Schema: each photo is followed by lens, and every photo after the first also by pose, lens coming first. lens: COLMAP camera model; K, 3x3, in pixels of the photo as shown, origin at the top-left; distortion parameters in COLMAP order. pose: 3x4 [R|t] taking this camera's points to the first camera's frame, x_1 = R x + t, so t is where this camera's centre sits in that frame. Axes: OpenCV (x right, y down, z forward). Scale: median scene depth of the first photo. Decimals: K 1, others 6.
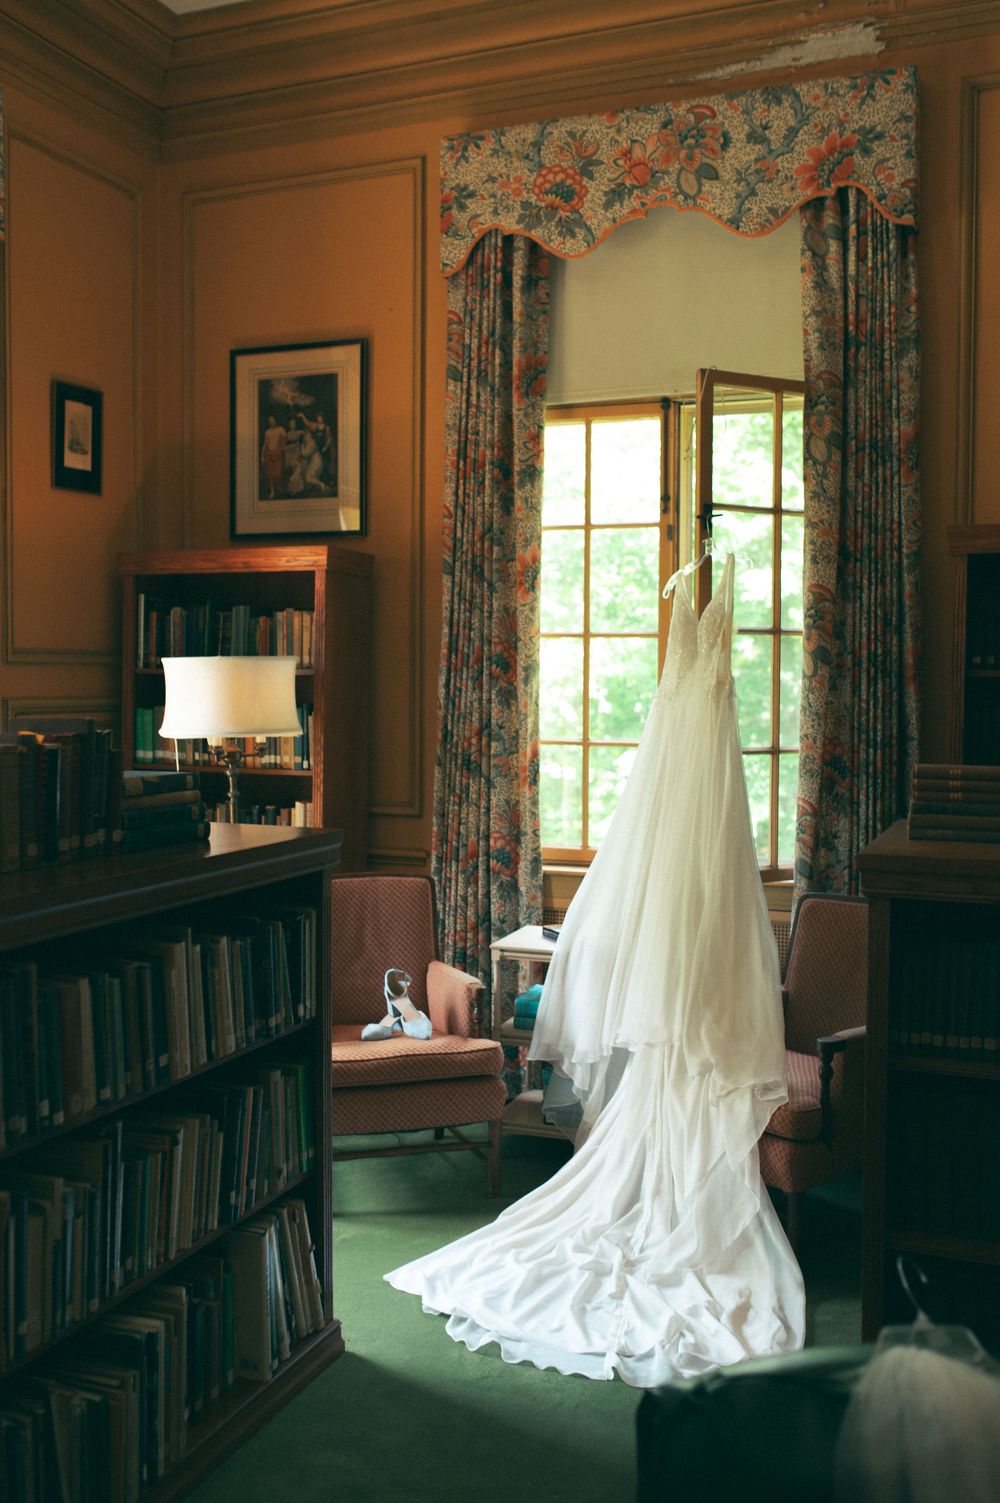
lens RADIAL K [[1451.6, 0, 494.9], [0, 1451.6, 743.7], [0, 0, 1]] dist [-0.026534, 0.000000]
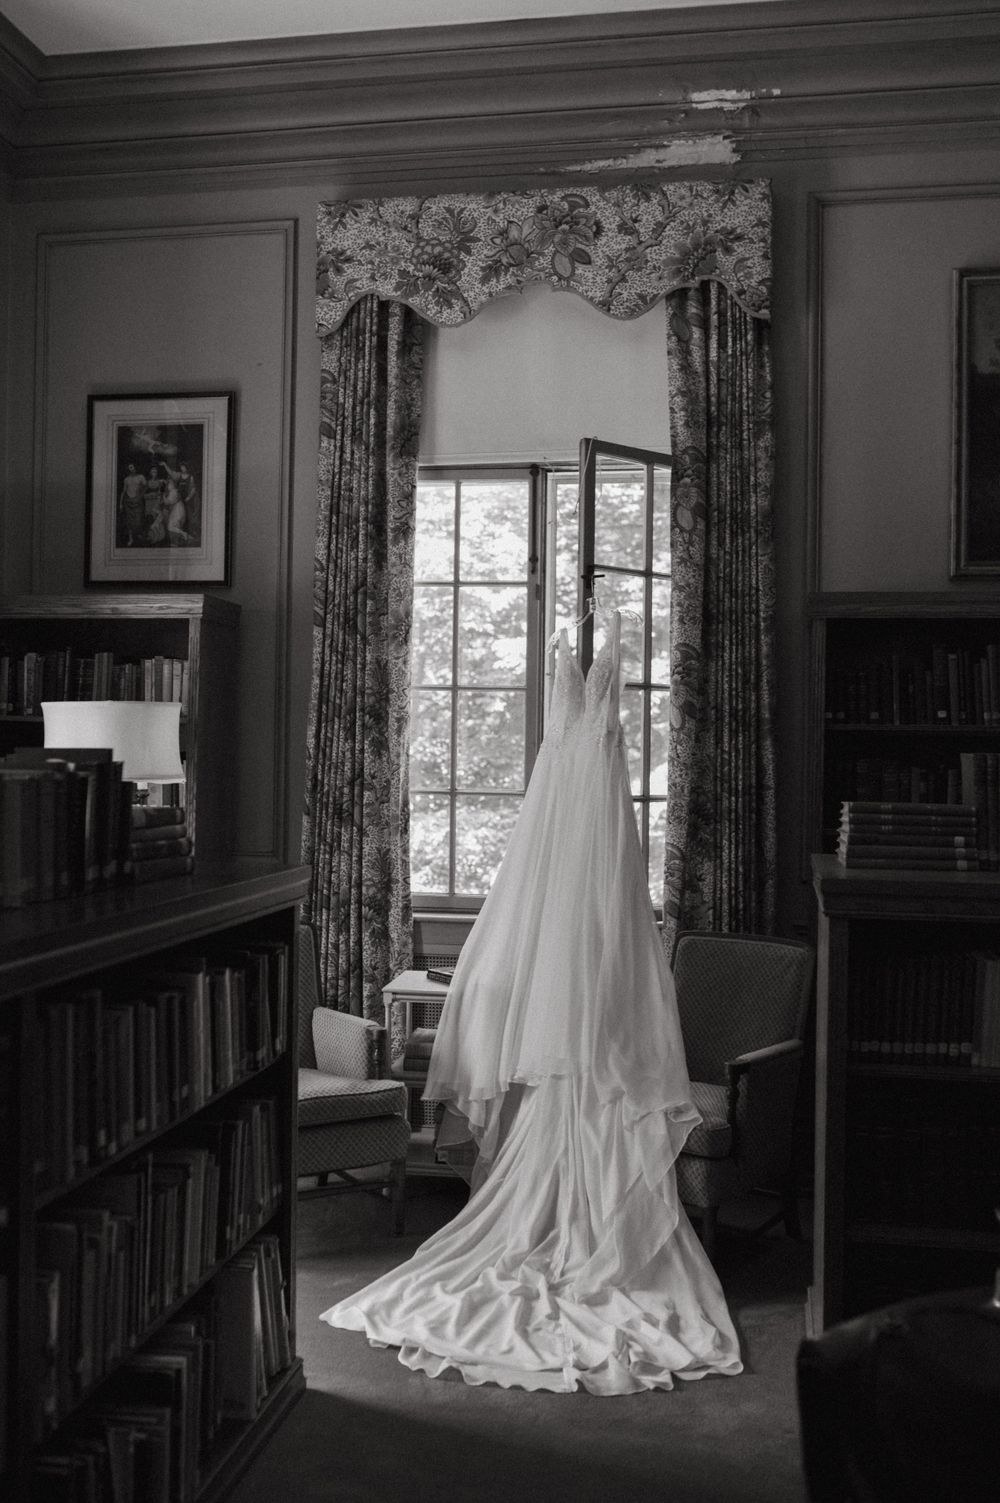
lens RADIAL K [[1451.6, 0, 509.6], [0, 1451.6, 753.6], [0, 0, 1]] dist [-0.026534, 0.000000]
pose [[0.976190, 0.009420, 0.216714, -0.136088], [-0.000287, 0.999112, -0.042139, 0.016882], [-0.216918, 0.041073, 0.975325, -0.017388]]
